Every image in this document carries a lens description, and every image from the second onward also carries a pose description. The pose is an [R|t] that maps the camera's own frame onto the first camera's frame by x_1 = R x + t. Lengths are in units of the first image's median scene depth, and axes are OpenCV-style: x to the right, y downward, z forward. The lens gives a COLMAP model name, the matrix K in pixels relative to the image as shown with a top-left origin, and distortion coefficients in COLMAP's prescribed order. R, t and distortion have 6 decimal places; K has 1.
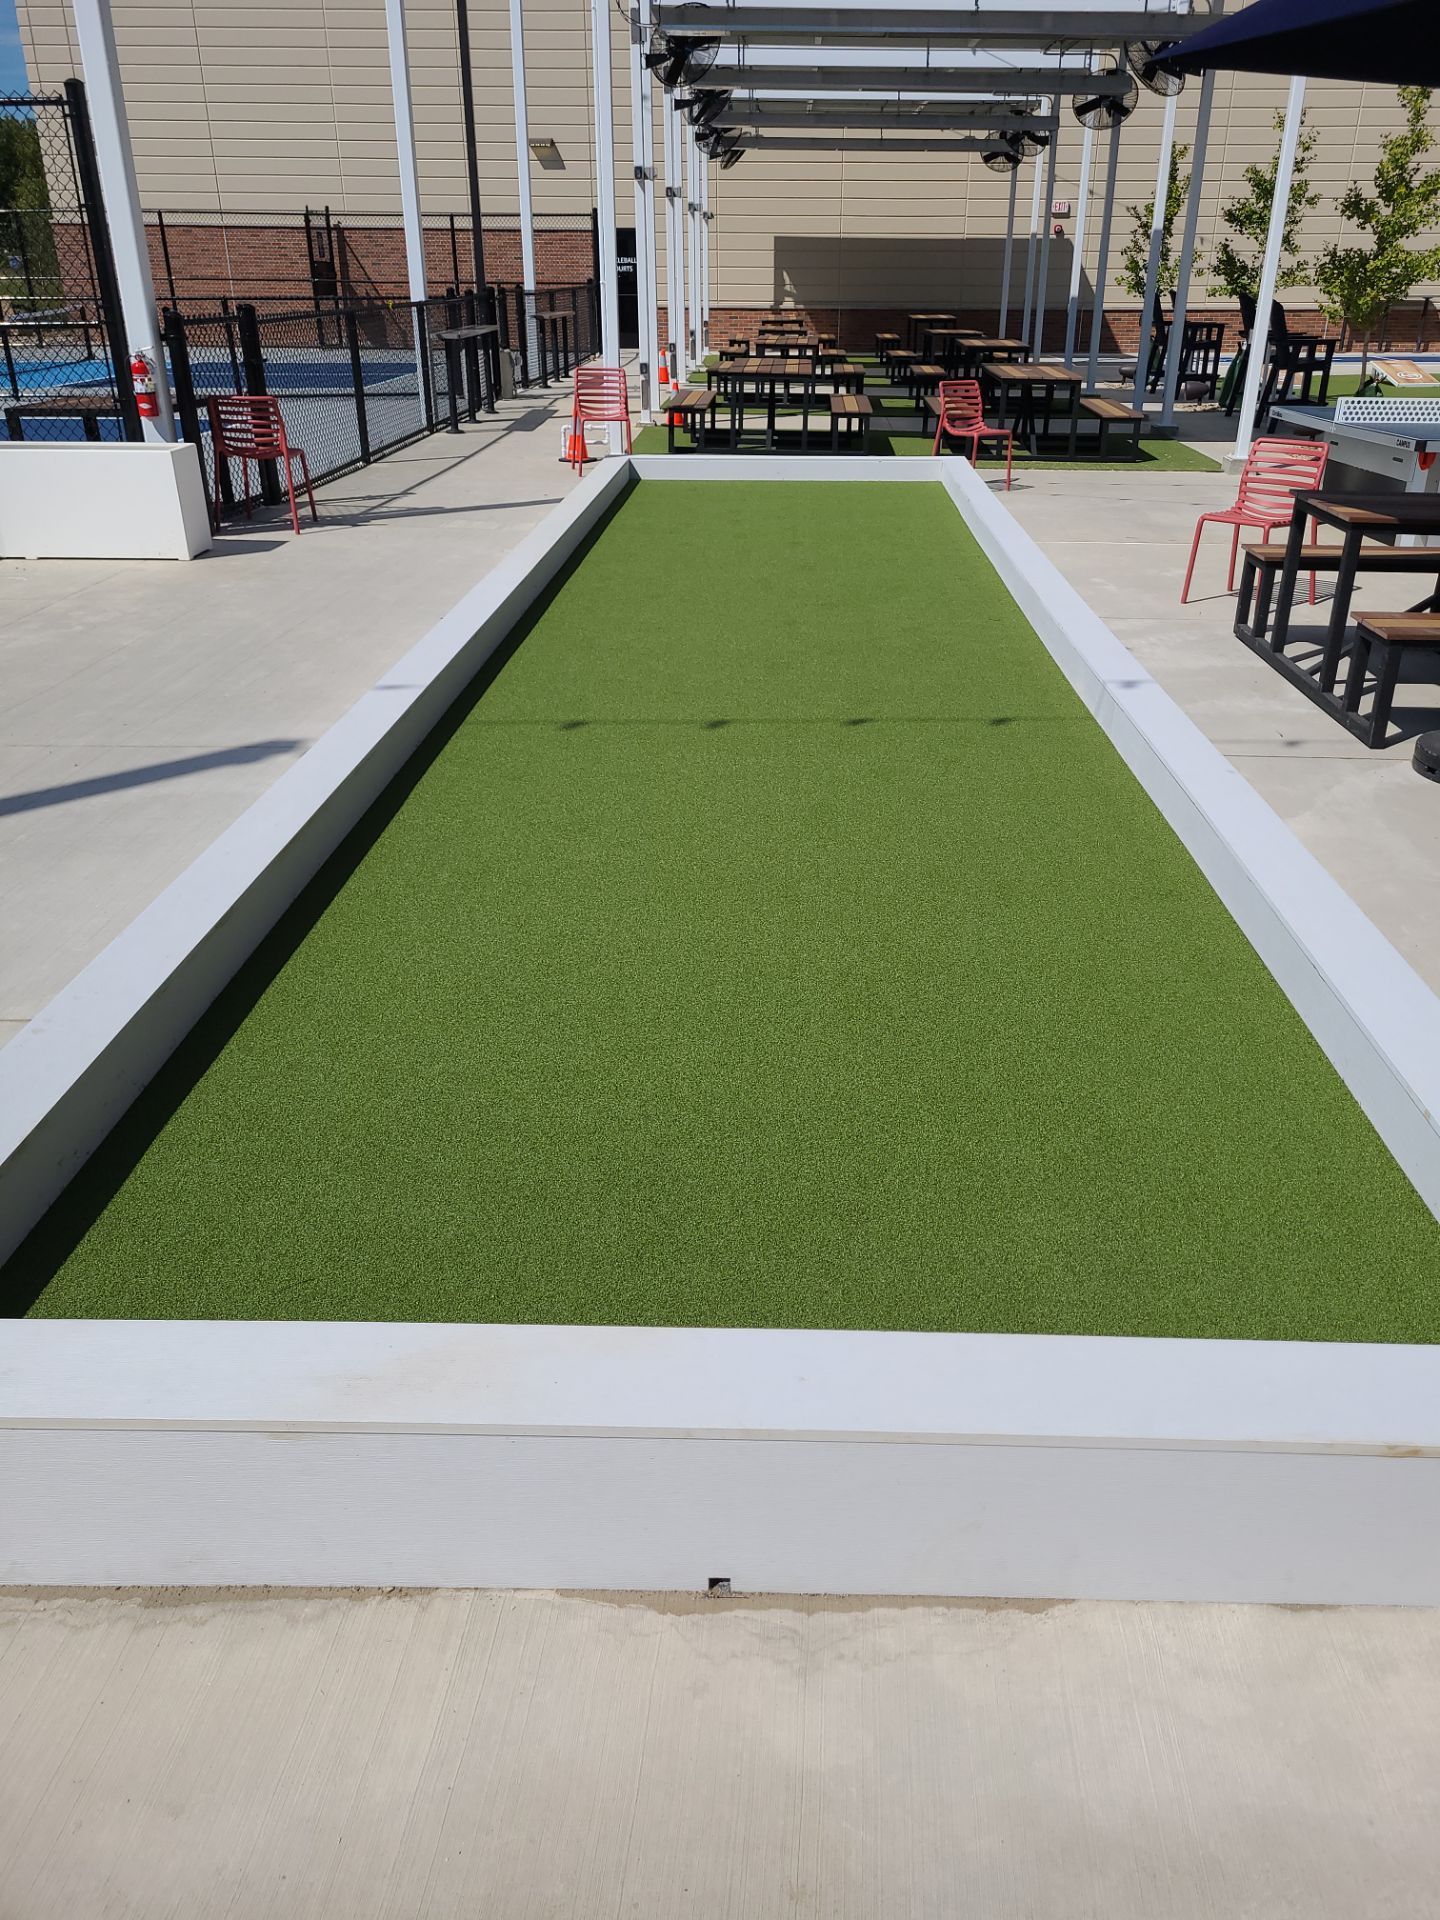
lens RADIAL K [[1470.9, 0, 720.0], [0, 1470.9, 960.0], [0, 0, 1]] dist [0.003885, -0.007354]
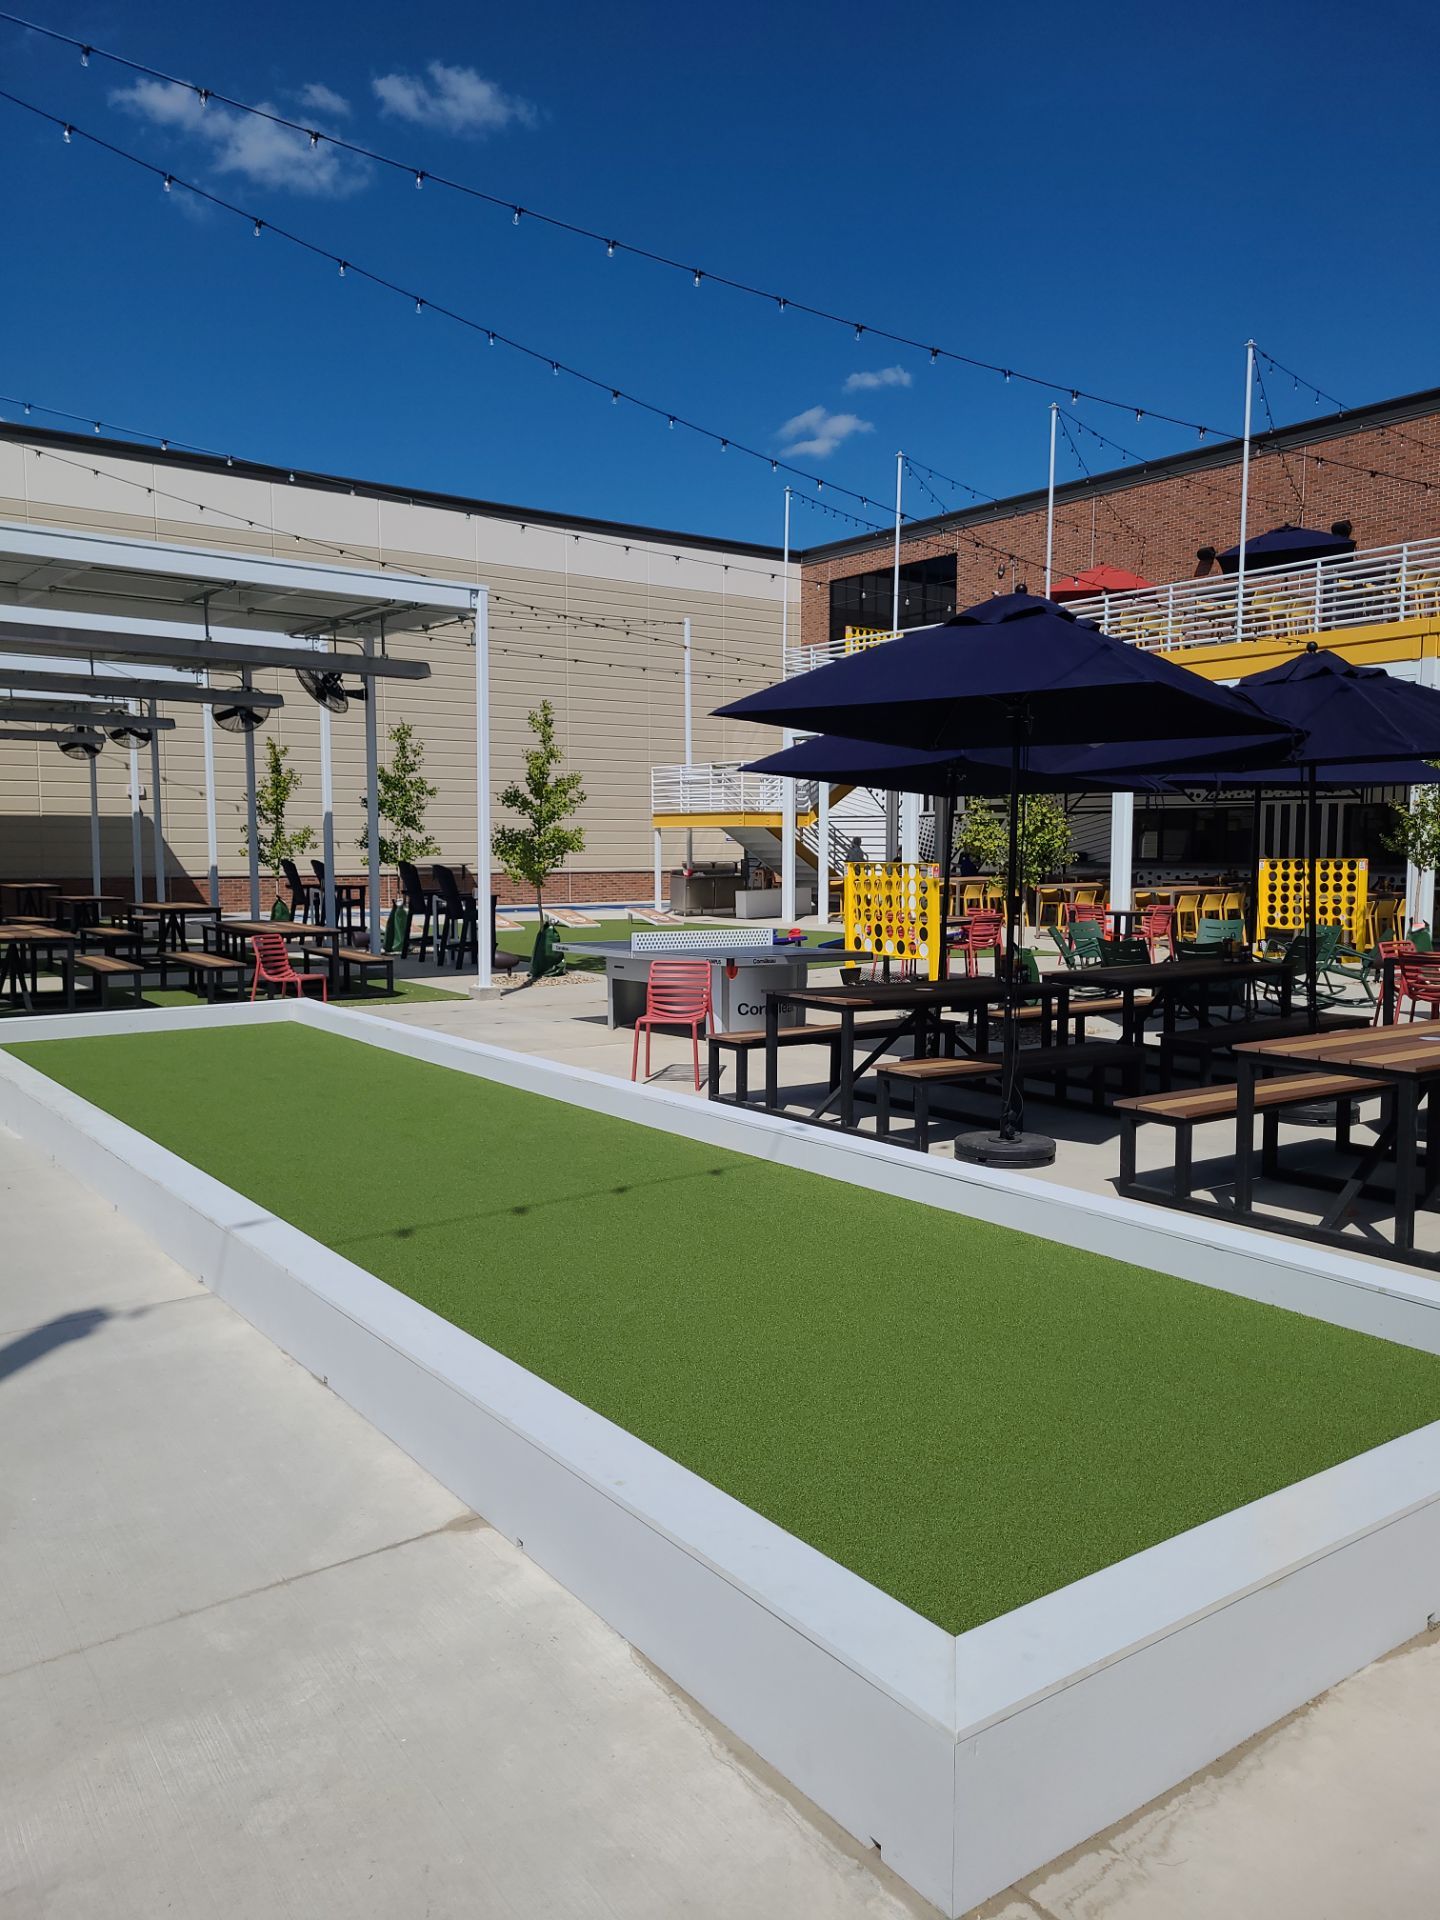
lens RADIAL K [[1439.0, 0, 719.6], [0, 1439.0, 1006.3], [0, 0, 1]] dist [0.045612, -0.002906]
pose [[0.795521, -0.072012, 0.601631, -0.147297], [0.260471, 0.937133, -0.232244, -0.002172], [-0.547084, 0.341462, 0.764266, 0.000127]]
